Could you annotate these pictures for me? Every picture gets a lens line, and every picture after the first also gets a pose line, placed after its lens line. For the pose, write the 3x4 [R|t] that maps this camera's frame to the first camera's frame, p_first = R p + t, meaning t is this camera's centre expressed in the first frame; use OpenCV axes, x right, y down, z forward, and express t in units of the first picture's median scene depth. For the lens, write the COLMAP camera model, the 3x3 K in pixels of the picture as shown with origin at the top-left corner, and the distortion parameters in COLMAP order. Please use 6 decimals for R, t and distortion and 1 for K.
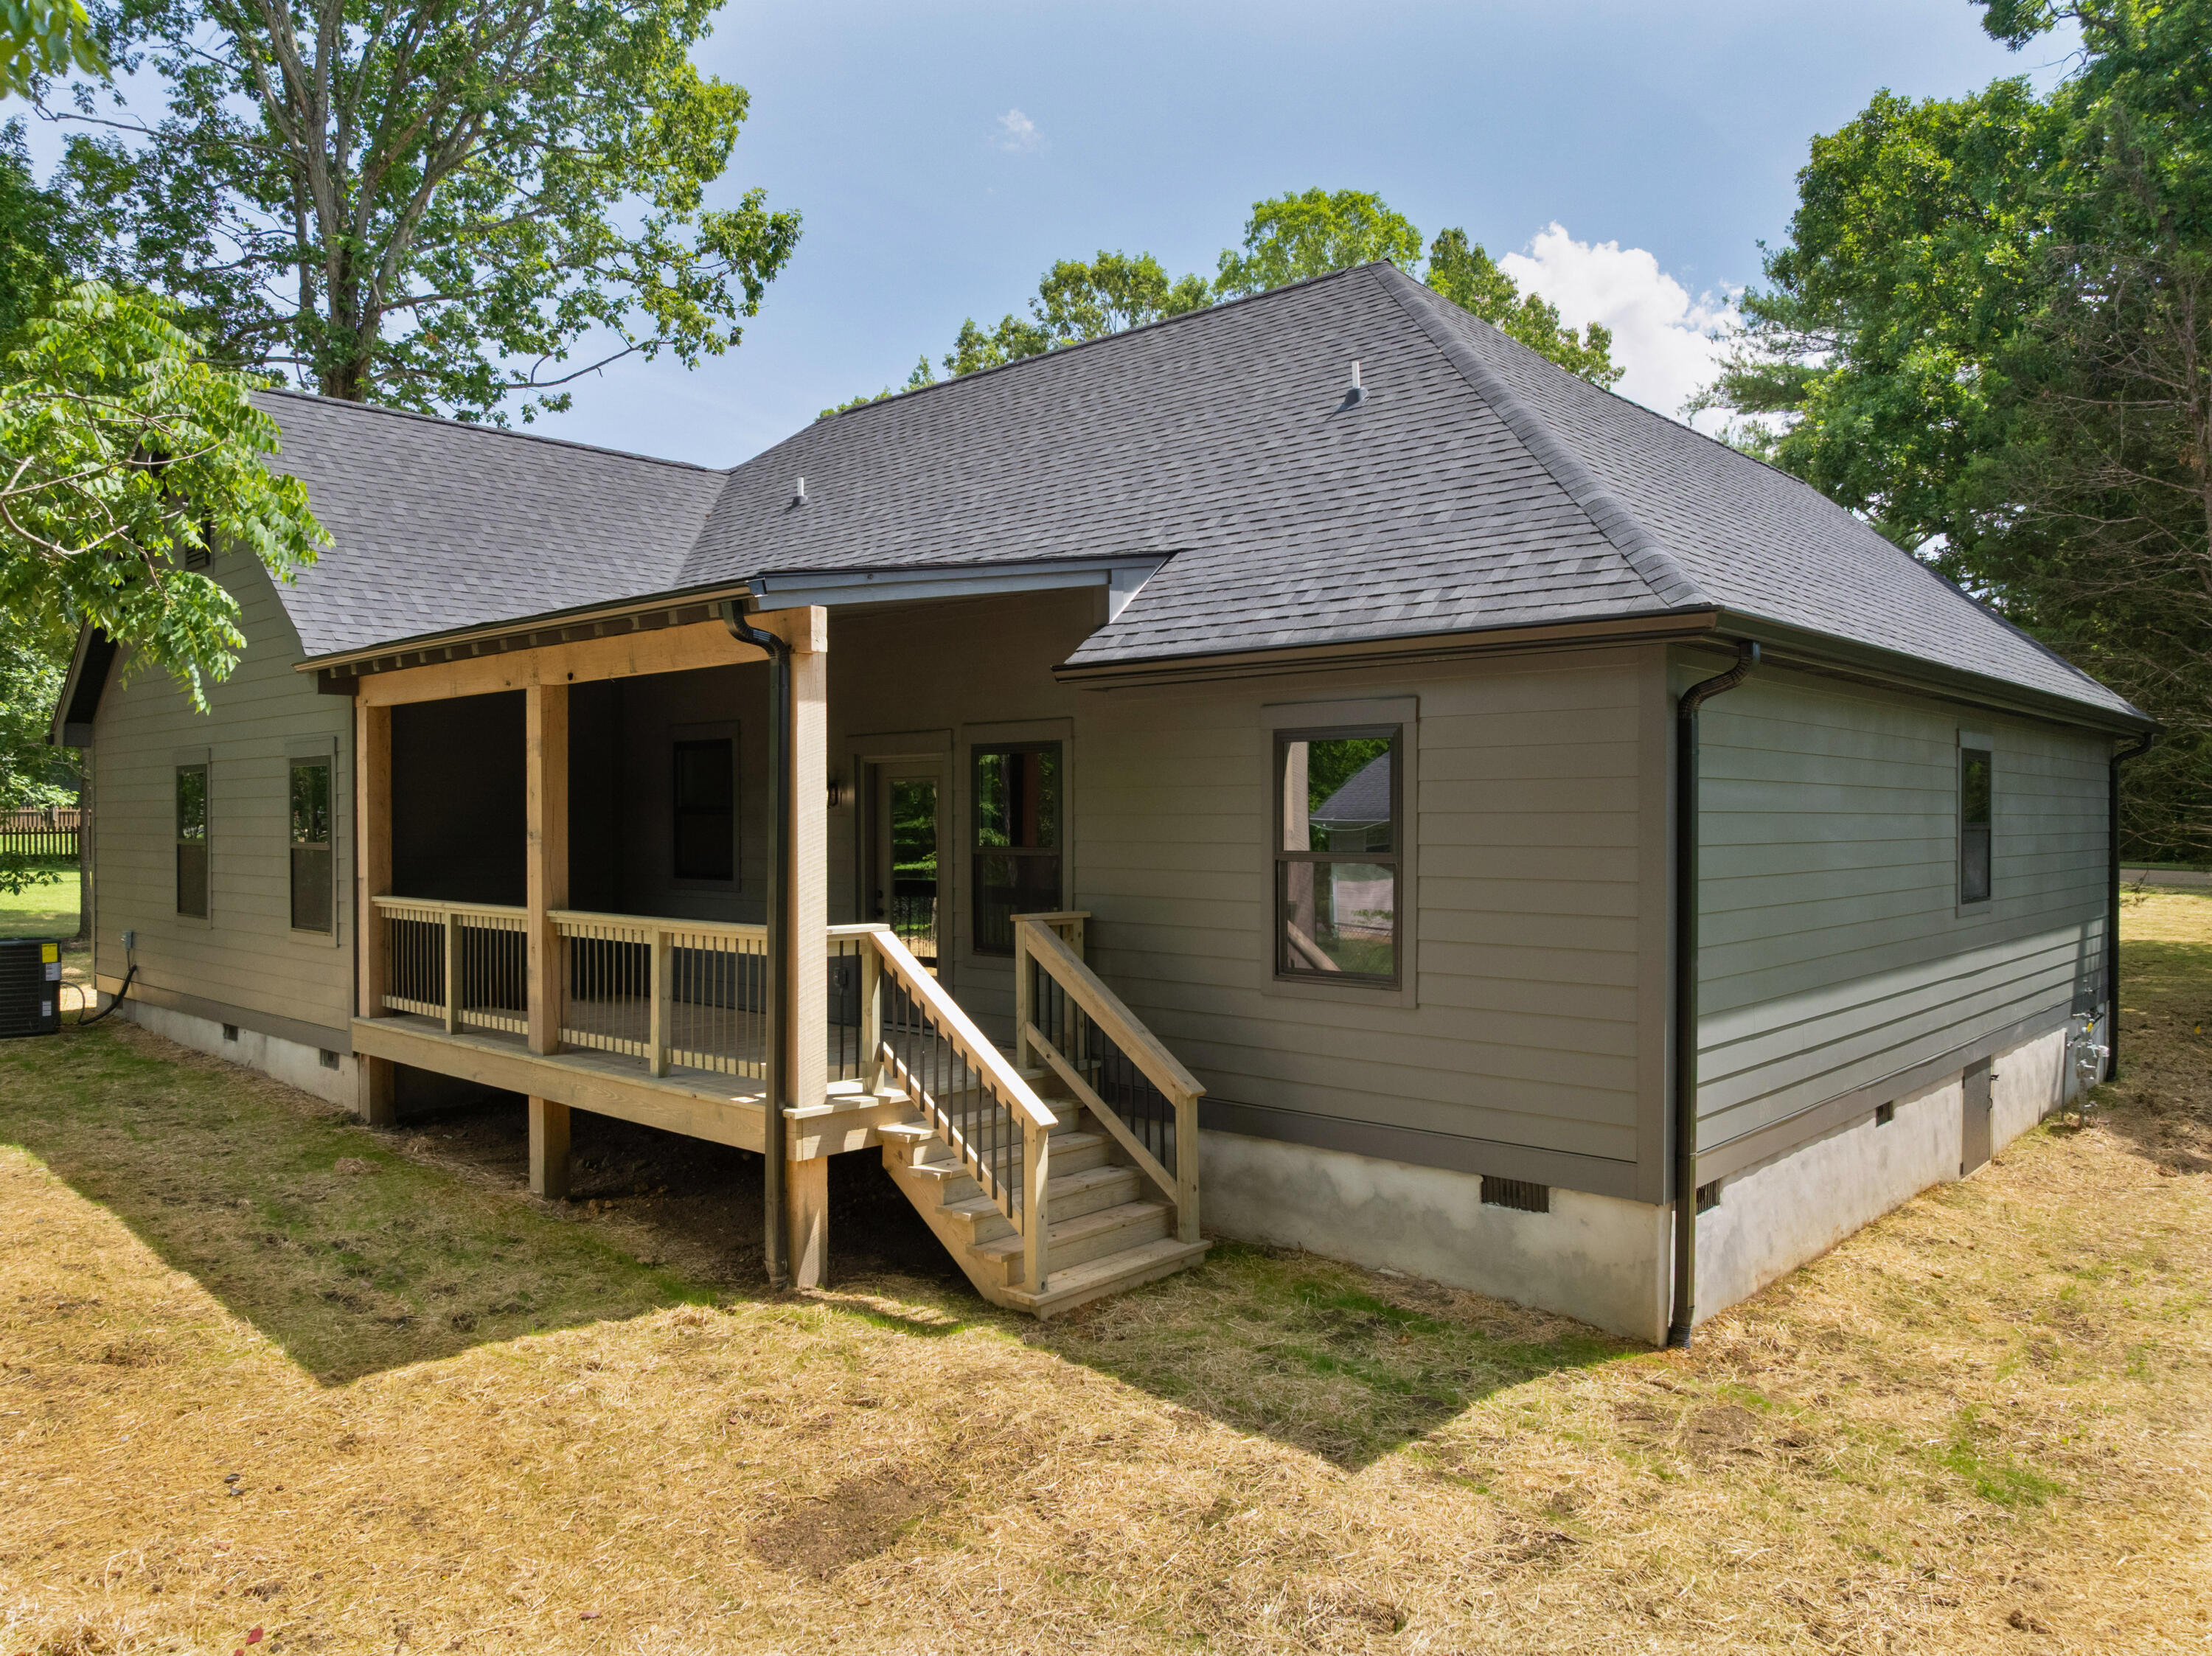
lens RADIAL K [[1567.7, 0, 1111.0], [0, 1567.7, 835.1], [0, 0, 1]] dist [-0.036532, 0.006230]
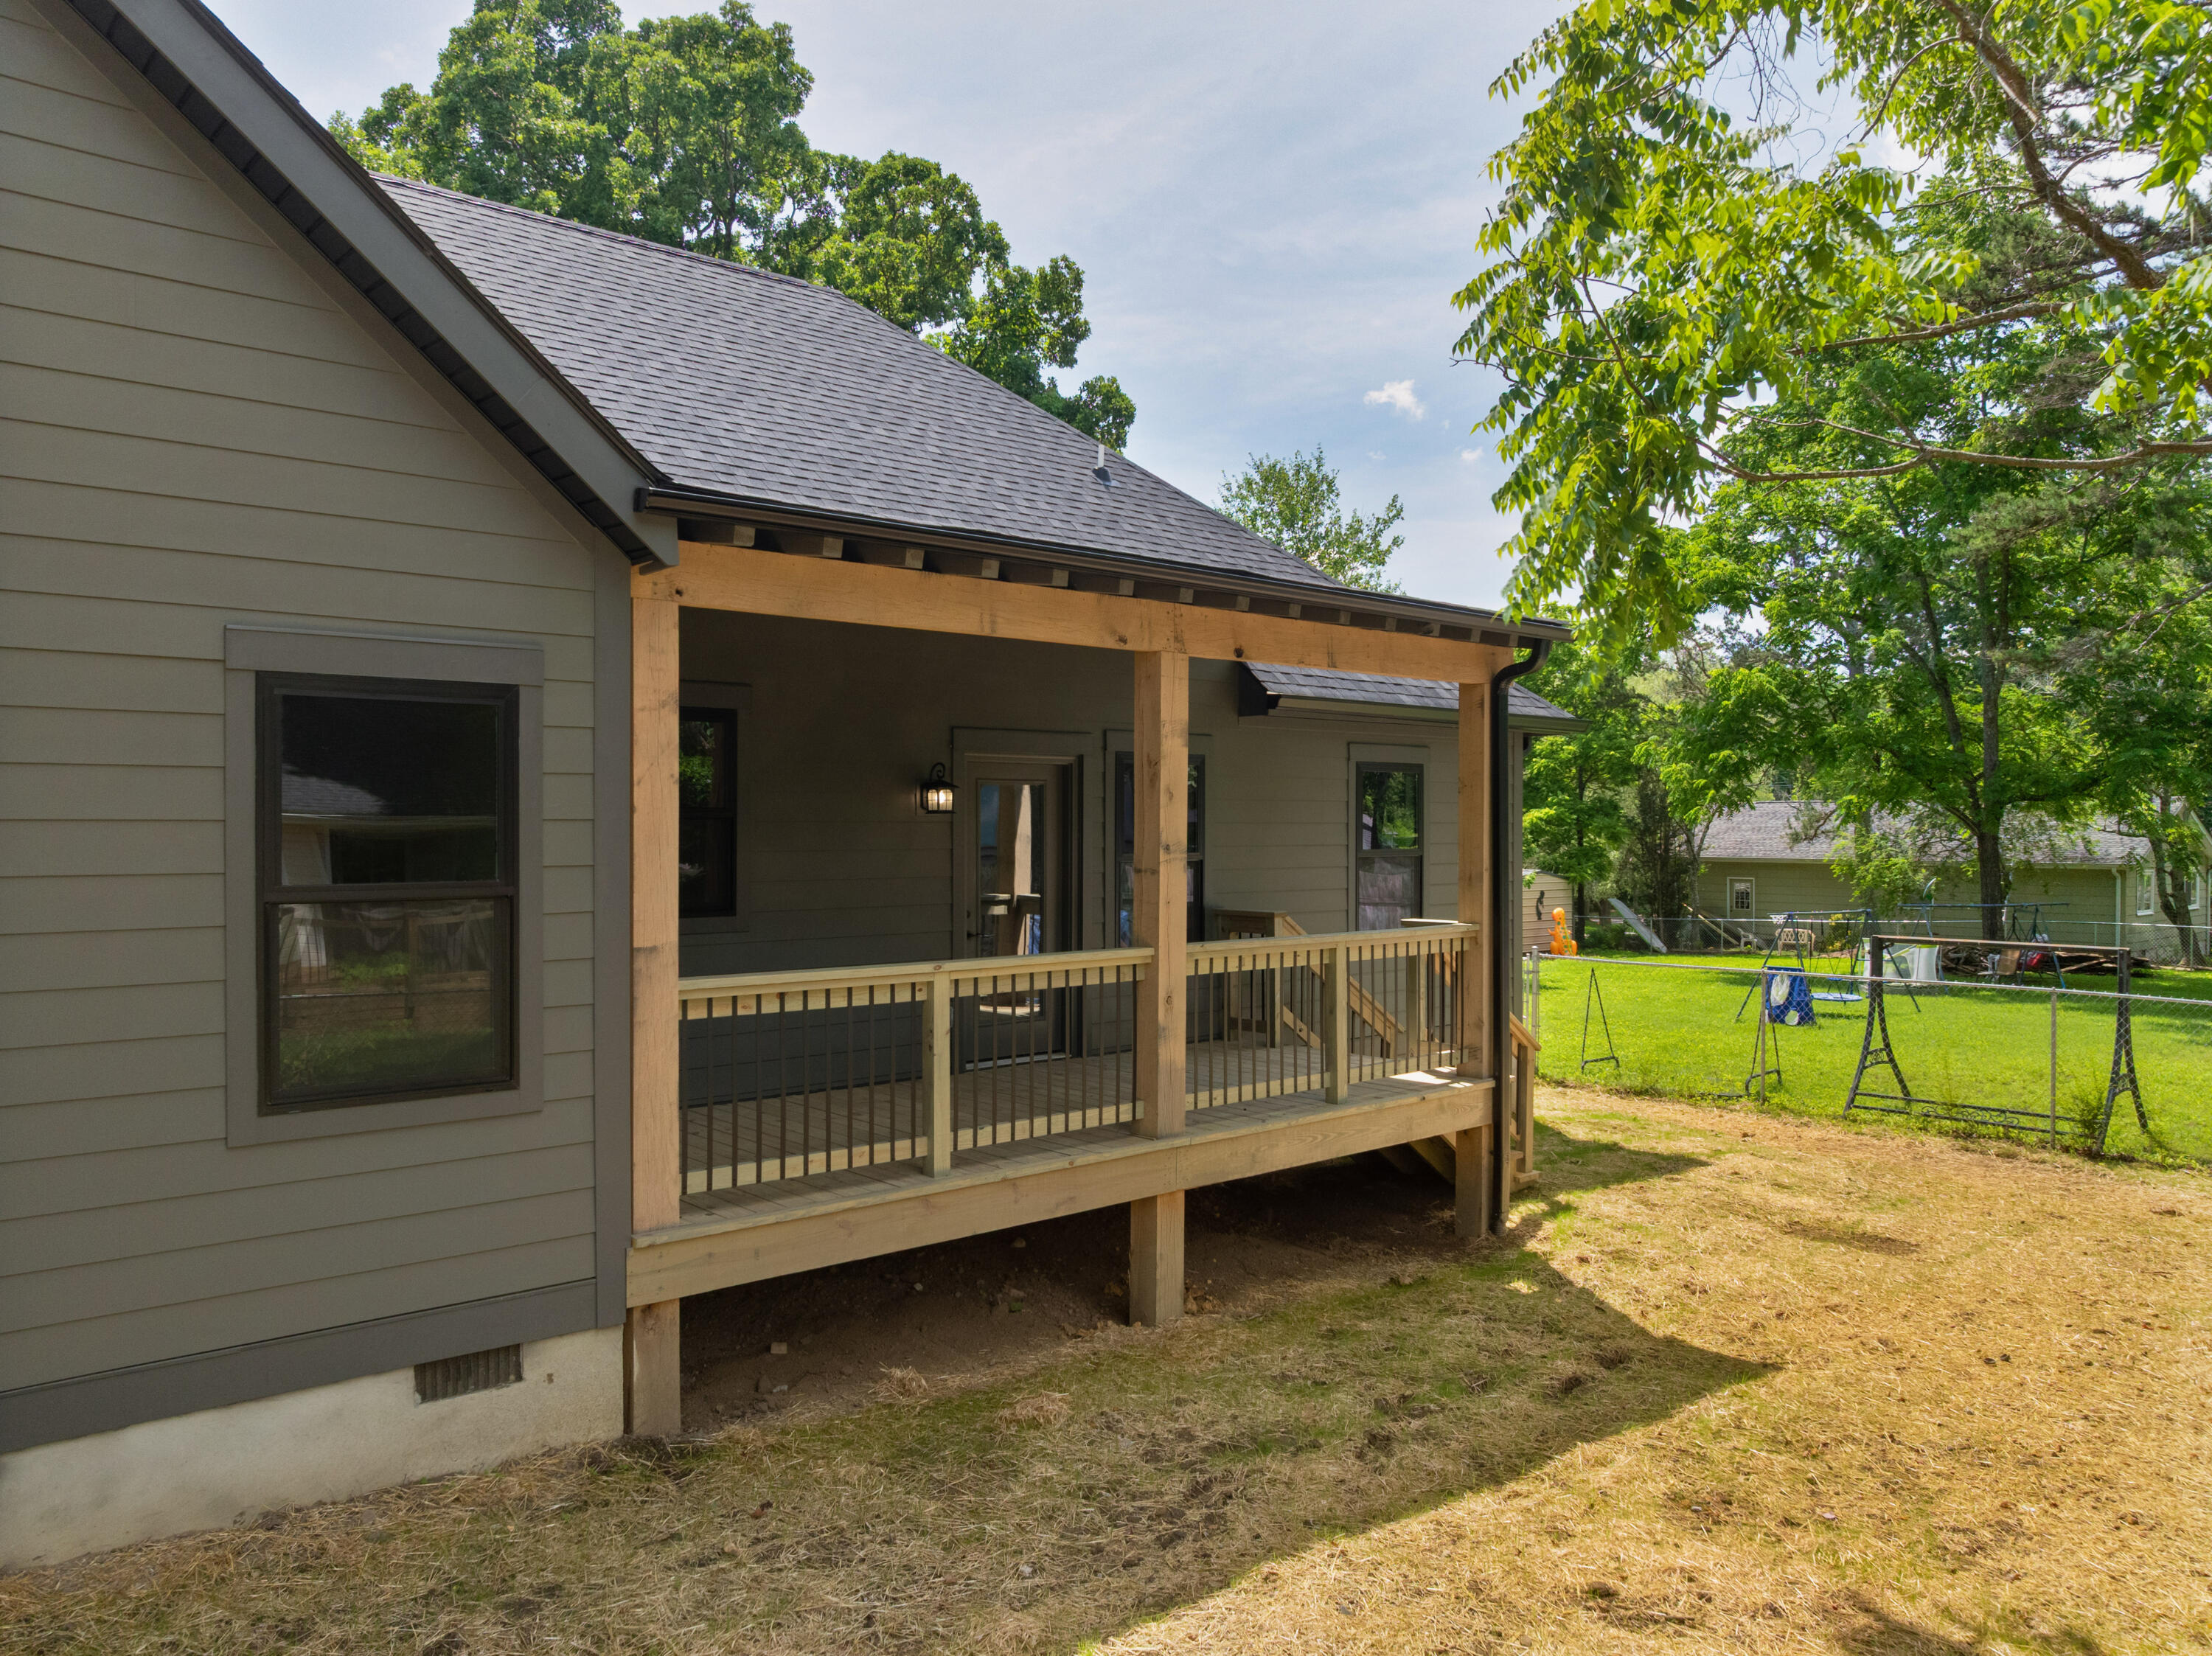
lens RADIAL K [[1567.7, 0, 1111.0], [0, 1567.7, 835.1], [0, 0, 1]] dist [-0.036532, 0.006230]
pose [[0.105452, -0.006346, 0.994404, -1.384829], [0.012427, 0.999910, 0.005063, -0.012944], [-0.994347, 0.011823, 0.105522, 1.161306]]
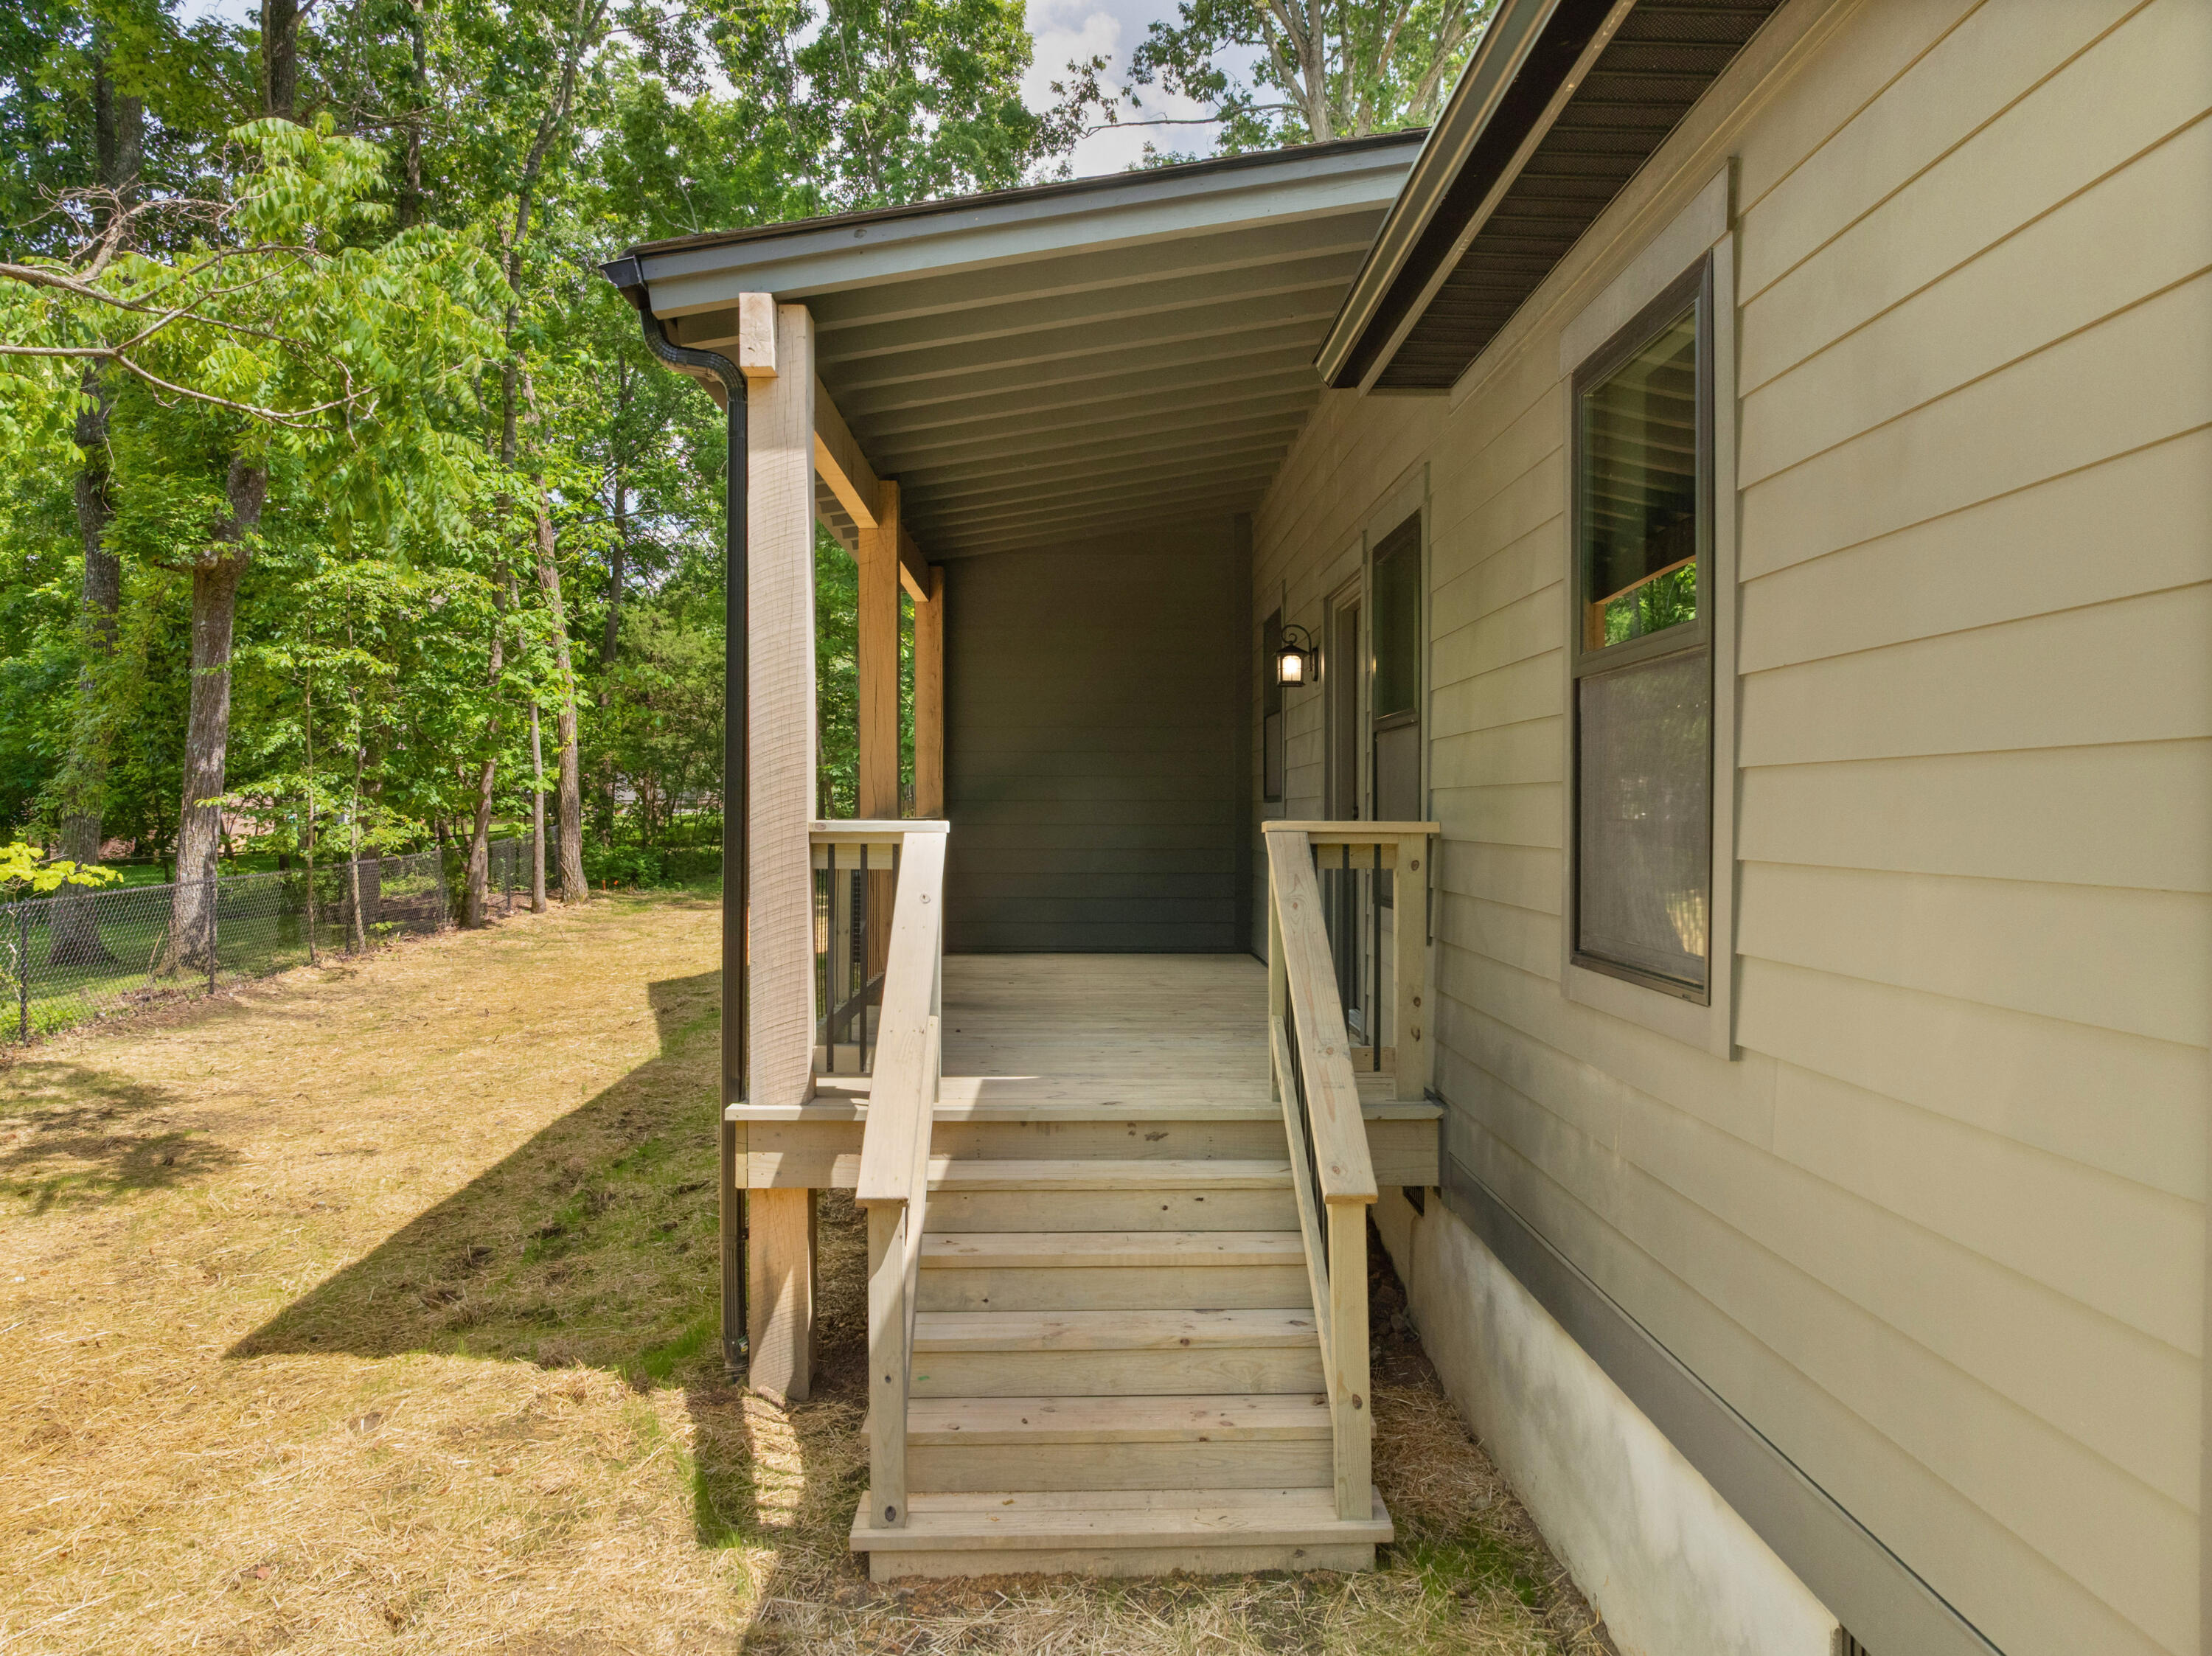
lens RADIAL K [[1567.7, 0, 1111.0], [0, 1567.7, 835.1], [0, 0, 1]] dist [-0.036532, 0.006230]
pose [[0.683330, 0.009273, -0.730050, 0.351444], [-0.008104, 0.999954, 0.005115, 0.060531], [0.730064, 0.002421, 0.683374, 0.663469]]
